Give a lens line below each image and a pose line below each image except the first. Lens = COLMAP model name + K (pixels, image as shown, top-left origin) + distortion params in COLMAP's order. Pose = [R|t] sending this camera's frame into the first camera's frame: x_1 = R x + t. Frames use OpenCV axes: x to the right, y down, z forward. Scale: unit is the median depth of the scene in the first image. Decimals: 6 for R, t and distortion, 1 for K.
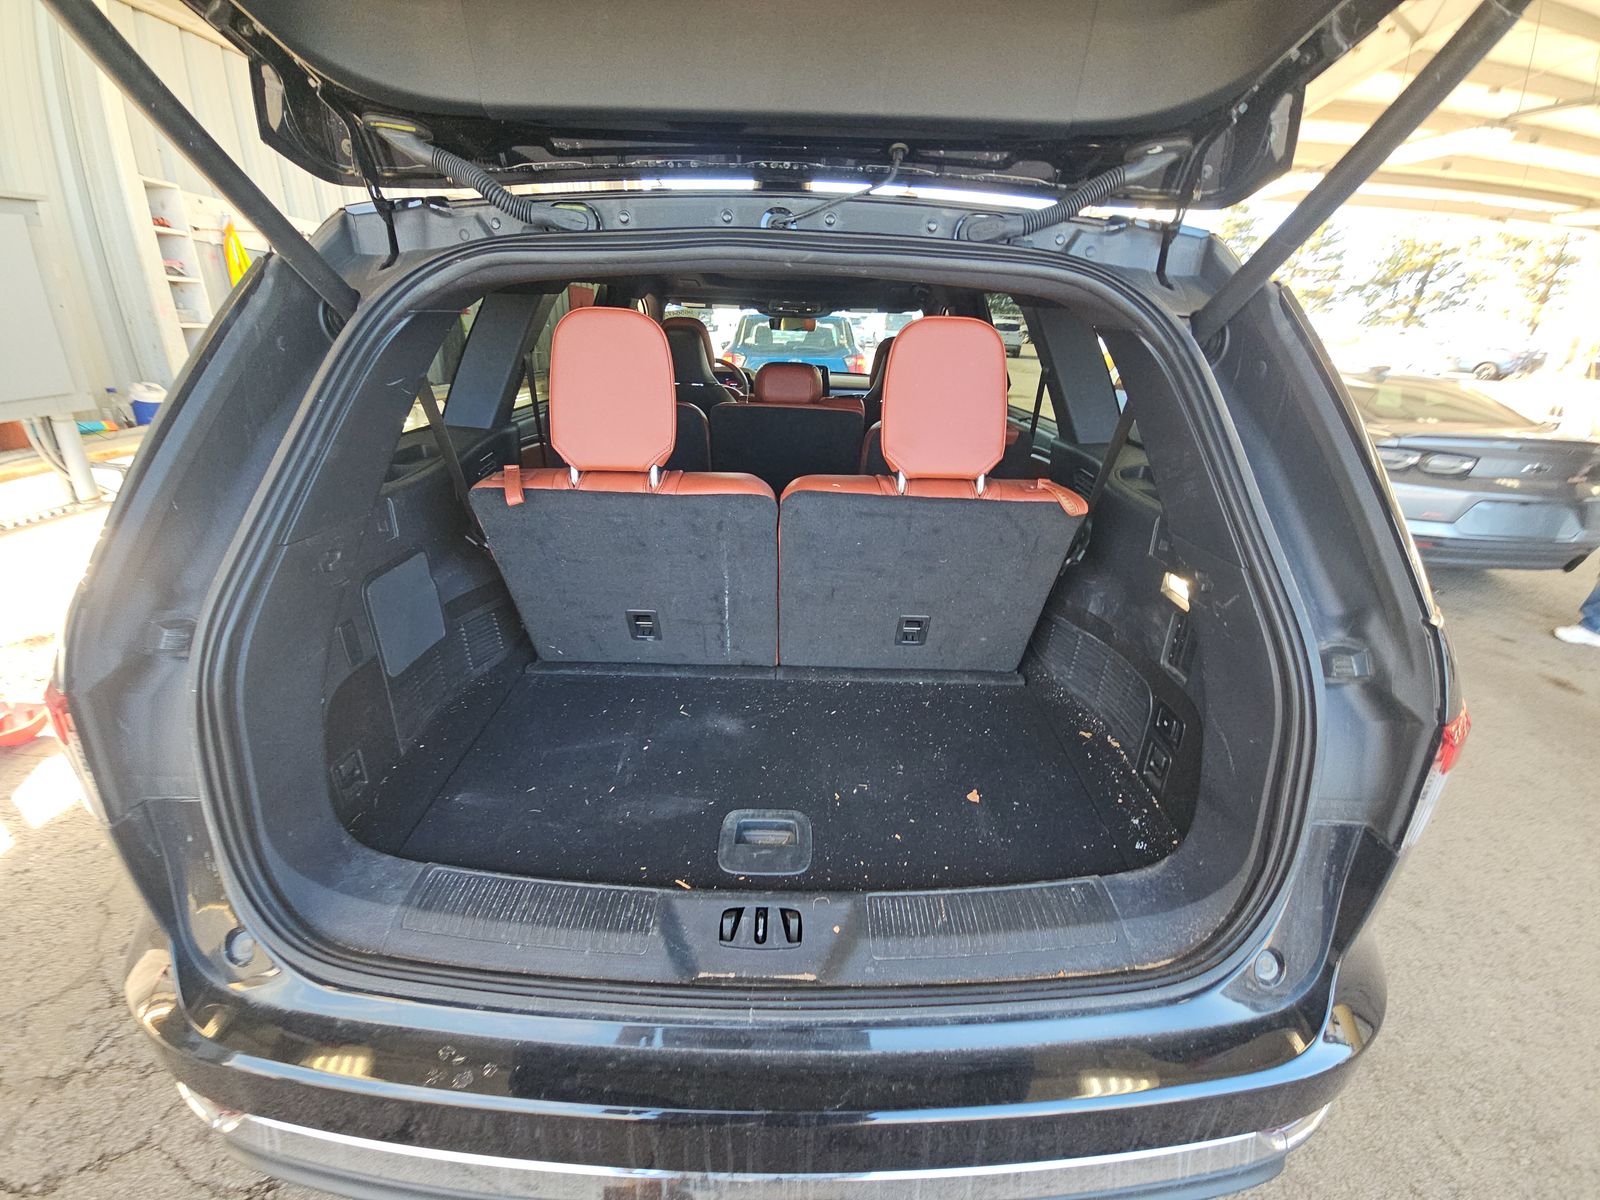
lens RADIAL K [[637.5, 0, 805.1], [0, 637.5, 598.3], [0, 0, 1]] dist [0.032137, -0.022109]
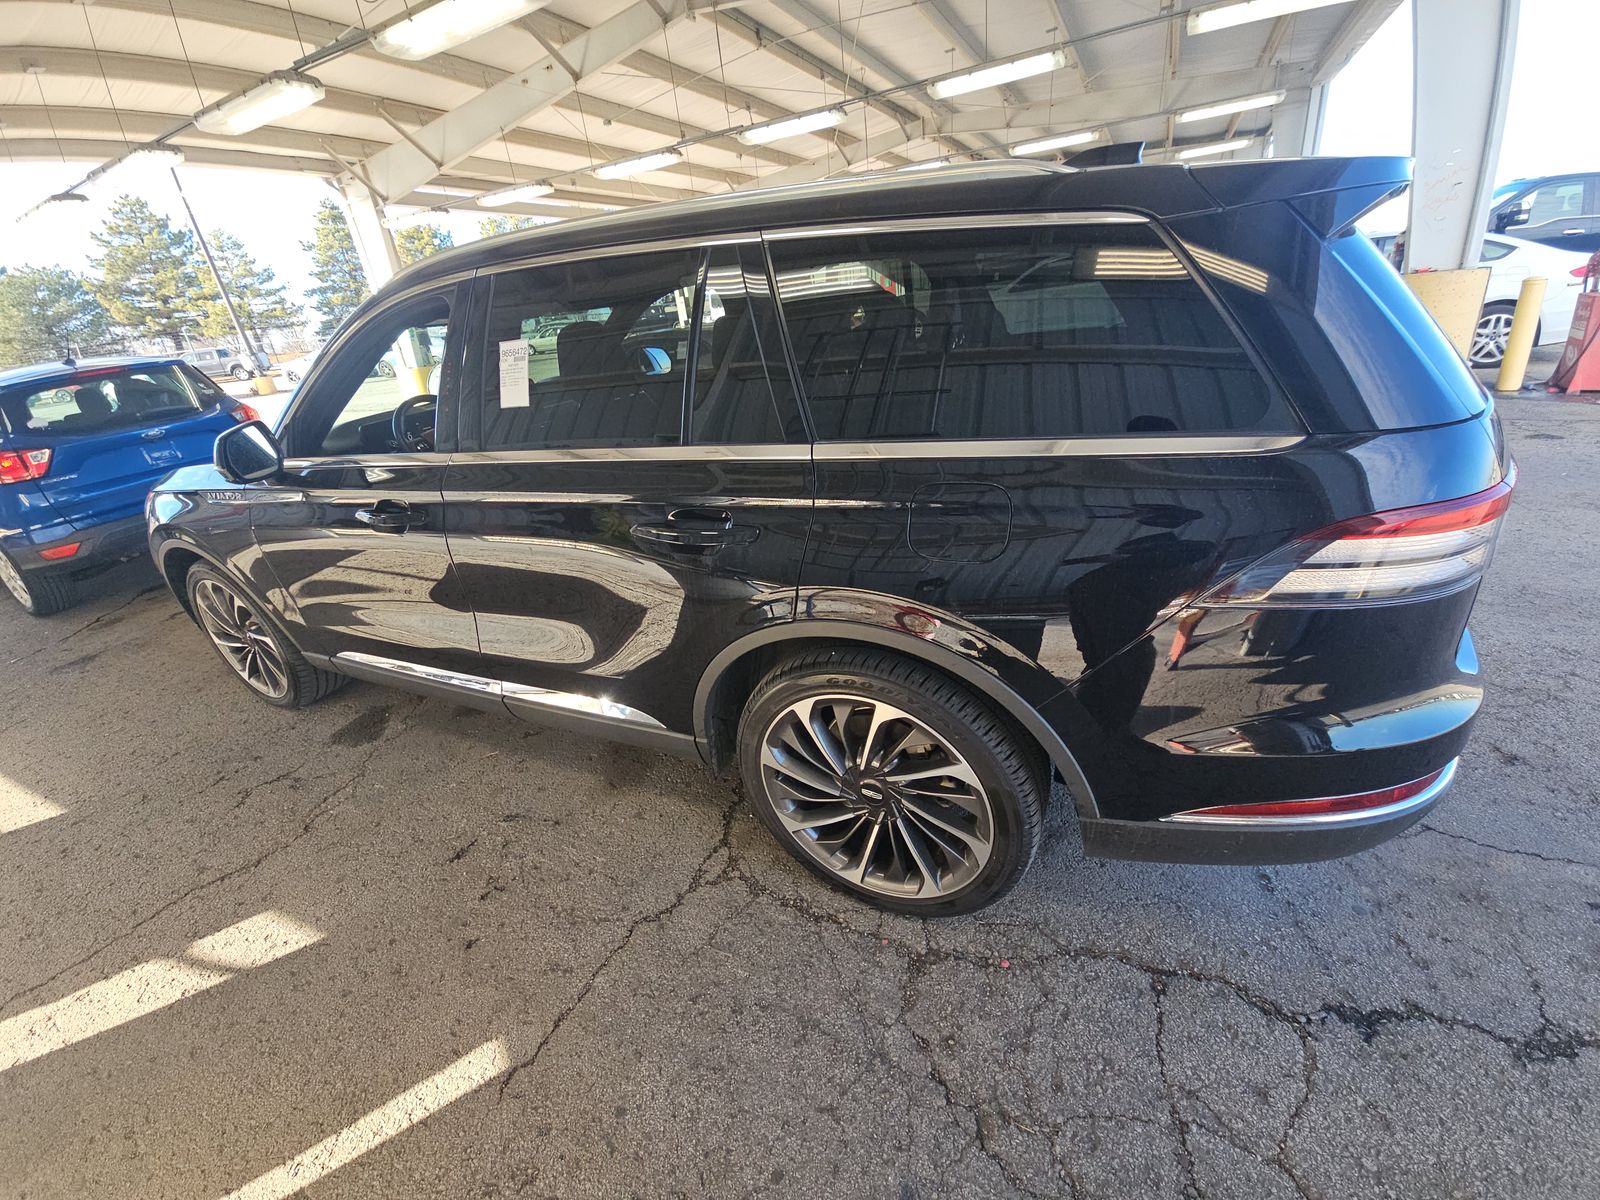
lens RADIAL K [[634.7, 0, 800.0], [0, 634.7, 600.0], [0, 0, 1]] dist [0.030213, -0.021729]
pose [[0.453316, -0.446379, 0.771525, -0.903532], [0.452910, 0.860855, 0.231951, -0.204094], [-0.767709, 0.244284, 0.592409, 0.407726]]
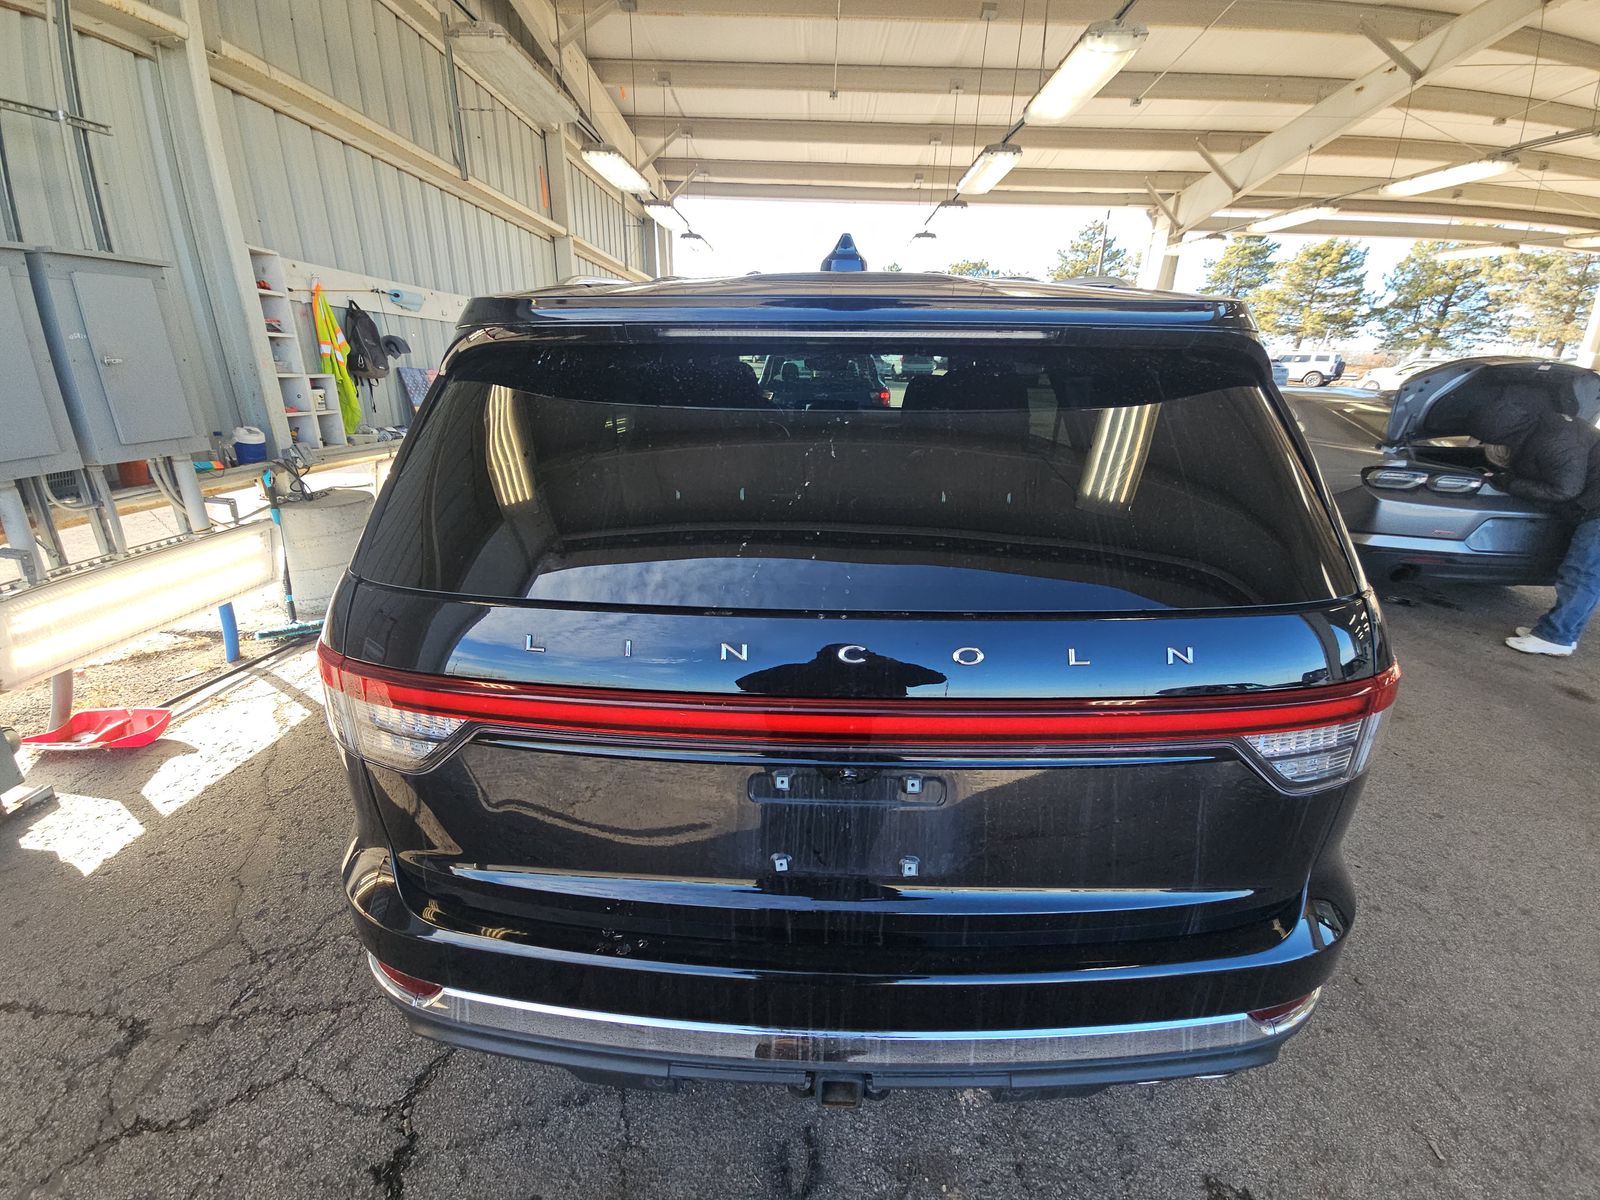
lens RADIAL K [[634.7, 0, 800.0], [0, 634.7, 600.0], [0, 0, 1]] dist [0.030213, -0.021729]
pose [[0.999281, -0.006901, -0.037286, -0.033839], [0.005319, 0.999088, -0.042368, 0.026180], [0.037544, 0.042139, 0.998406, -0.094404]]
